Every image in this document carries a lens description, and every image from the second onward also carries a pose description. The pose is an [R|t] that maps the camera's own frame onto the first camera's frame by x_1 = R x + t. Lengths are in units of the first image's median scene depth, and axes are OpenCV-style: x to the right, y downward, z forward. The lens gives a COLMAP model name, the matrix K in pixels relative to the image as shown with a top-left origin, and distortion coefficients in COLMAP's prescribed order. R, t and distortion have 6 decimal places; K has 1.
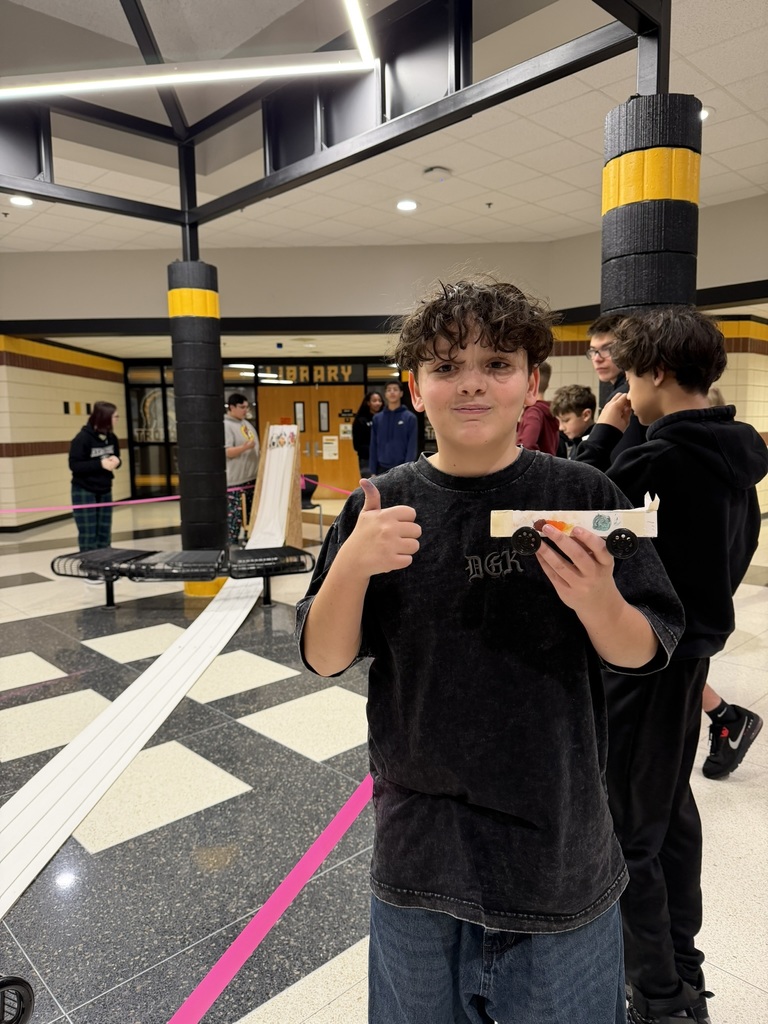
lens RADIAL K [[735.1, 0, 408.5], [0, 735.1, 519.8], [0, 0, 1]] dist [0.034947, -0.029055]
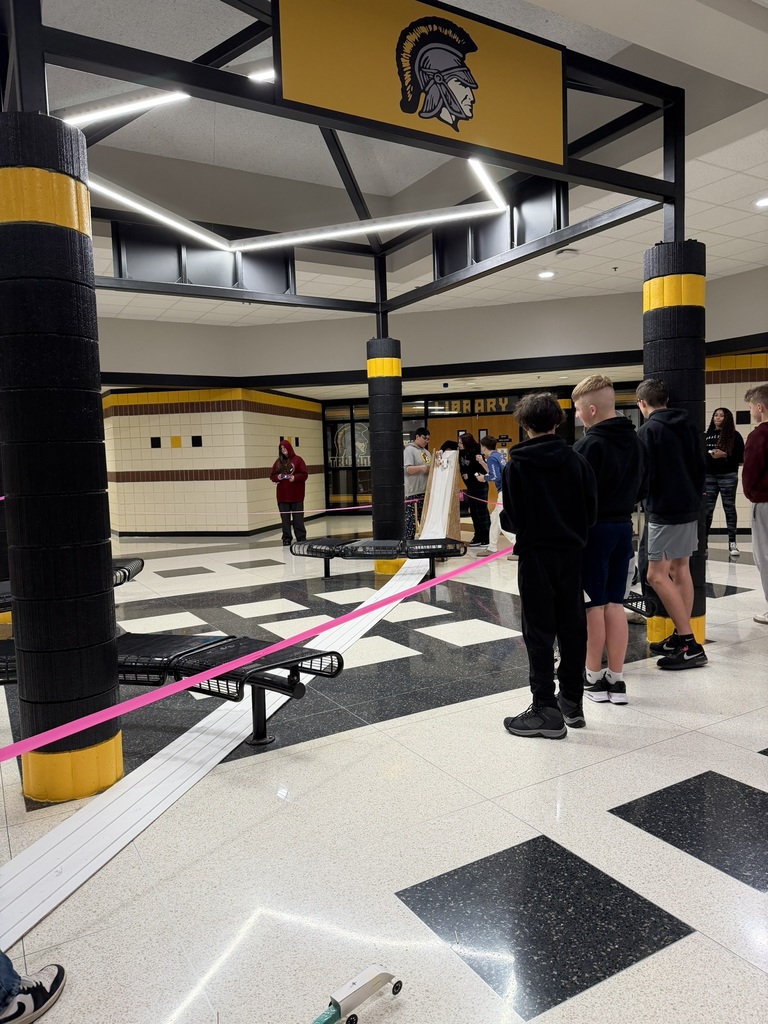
lens RADIAL K [[735.1, 0, 385.7], [0, 735.1, 513.9], [0, 0, 1]] dist [0.034947, -0.029055]
pose [[0.967086, -0.000374, -0.254450, 0.070996], [-0.010160, 0.999145, -0.040084, 0.044916], [0.254247, 0.041350, 0.966255, -0.345988]]
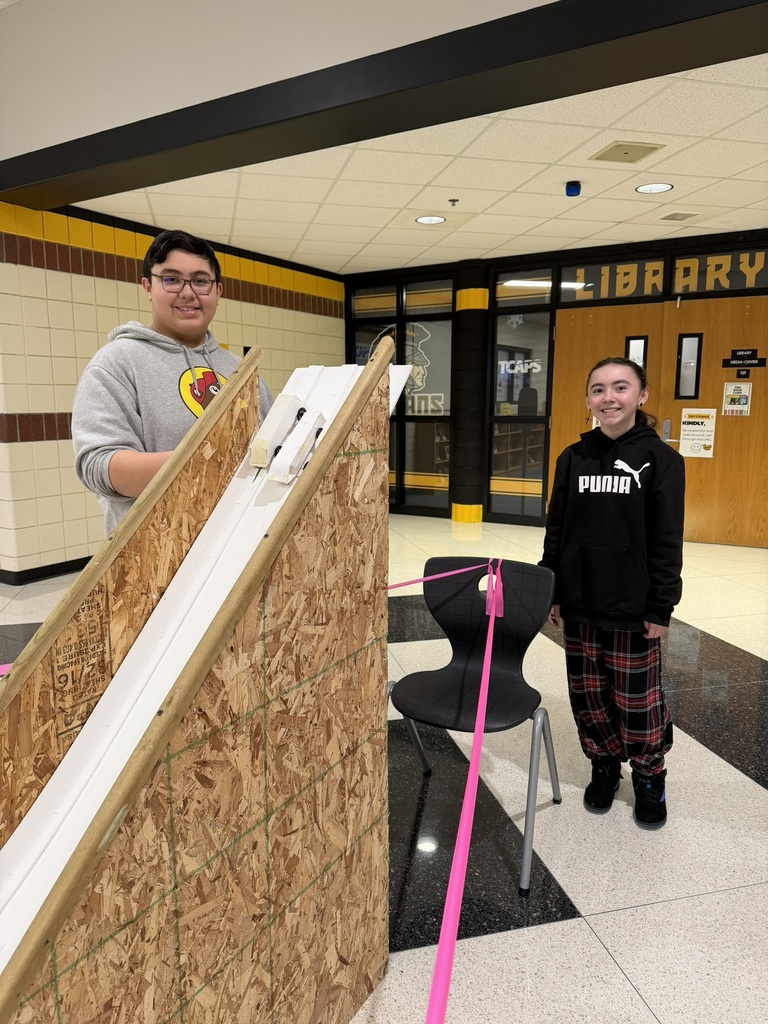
lens RADIAL K [[735.1, 0, 388.1], [0, 735.1, 516.0], [0, 0, 1]] dist [0.034947, -0.029055]
pose [[0.856912, 0.087844, -0.507922, -0.072757], [-0.070195, 0.996079, 0.053846, -0.133826], [0.510660, -0.010488, 0.859719, 1.161217]]
